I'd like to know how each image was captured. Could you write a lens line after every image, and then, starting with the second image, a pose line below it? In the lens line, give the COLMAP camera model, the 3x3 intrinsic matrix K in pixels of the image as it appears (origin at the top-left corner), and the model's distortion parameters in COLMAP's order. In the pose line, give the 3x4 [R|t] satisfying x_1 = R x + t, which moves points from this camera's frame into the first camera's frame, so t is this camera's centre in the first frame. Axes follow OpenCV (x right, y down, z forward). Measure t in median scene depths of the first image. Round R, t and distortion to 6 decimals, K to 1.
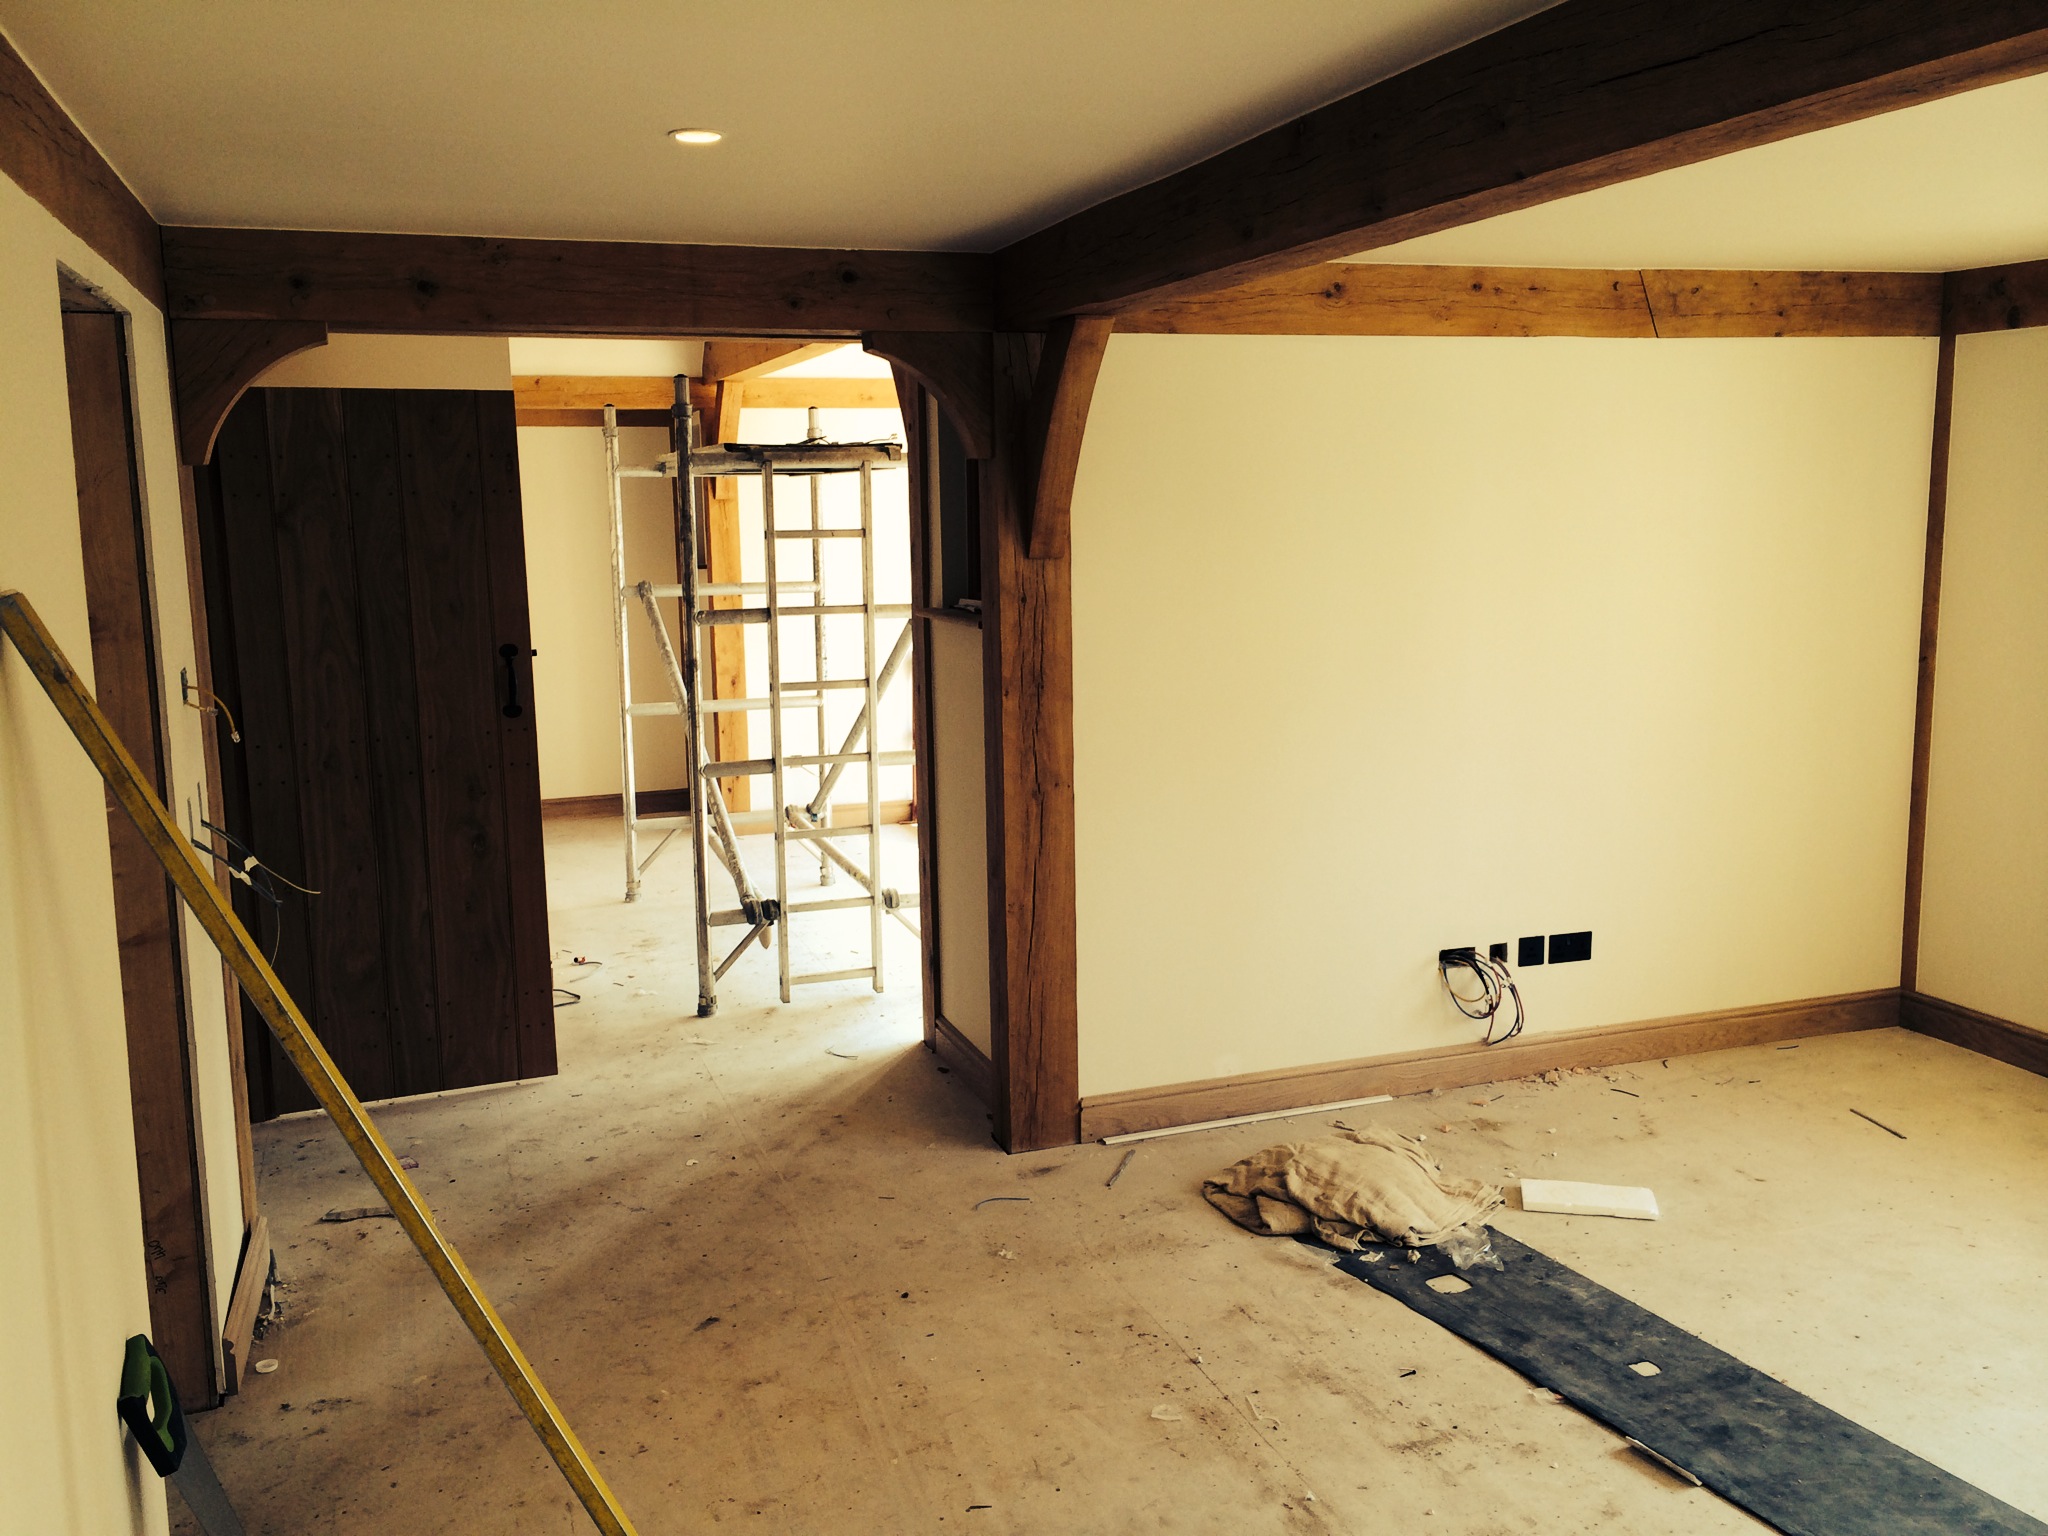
lens RADIAL K [[1749.5, 0, 1029.3], [0, 1749.5, 770.6], [0, 0, 1]] dist [0.055856, -0.079762]
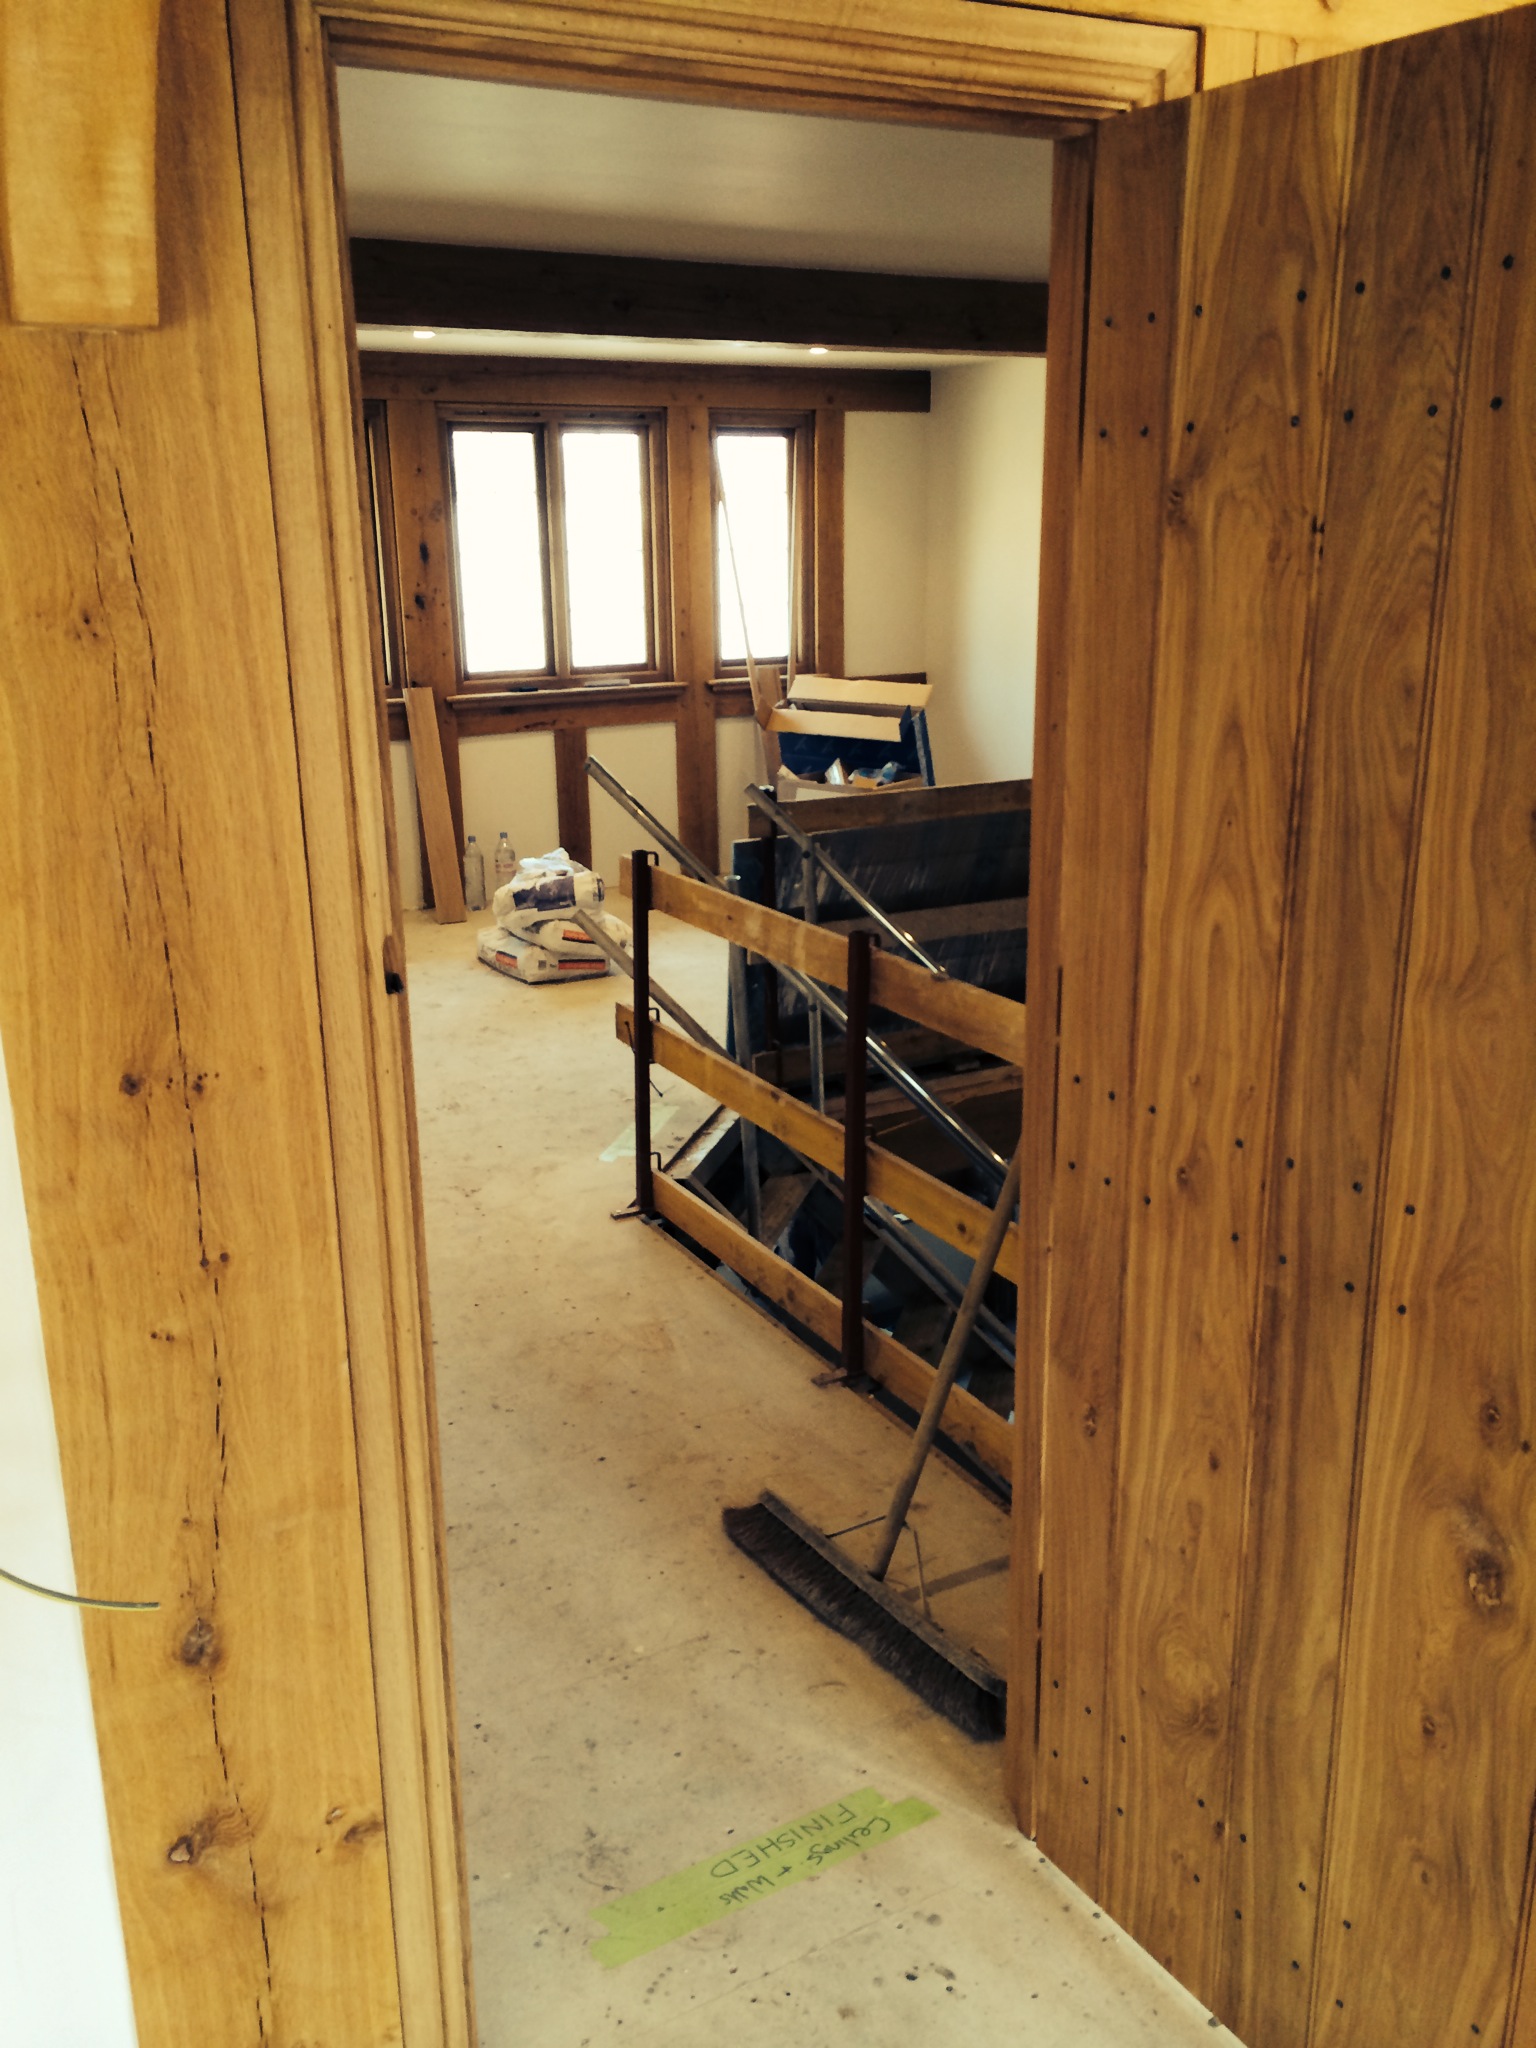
lens RADIAL K [[1749.5, 0, 767.8], [0, 1749.5, 1019.5], [0, 0, 1]] dist [0.055856, -0.079762]
pose [[0.153175, 0.285402, -0.946088, -0.010095], [-0.151178, 0.952884, 0.262976, -0.017575], [0.976567, 0.102746, 0.189104, 0.123037]]
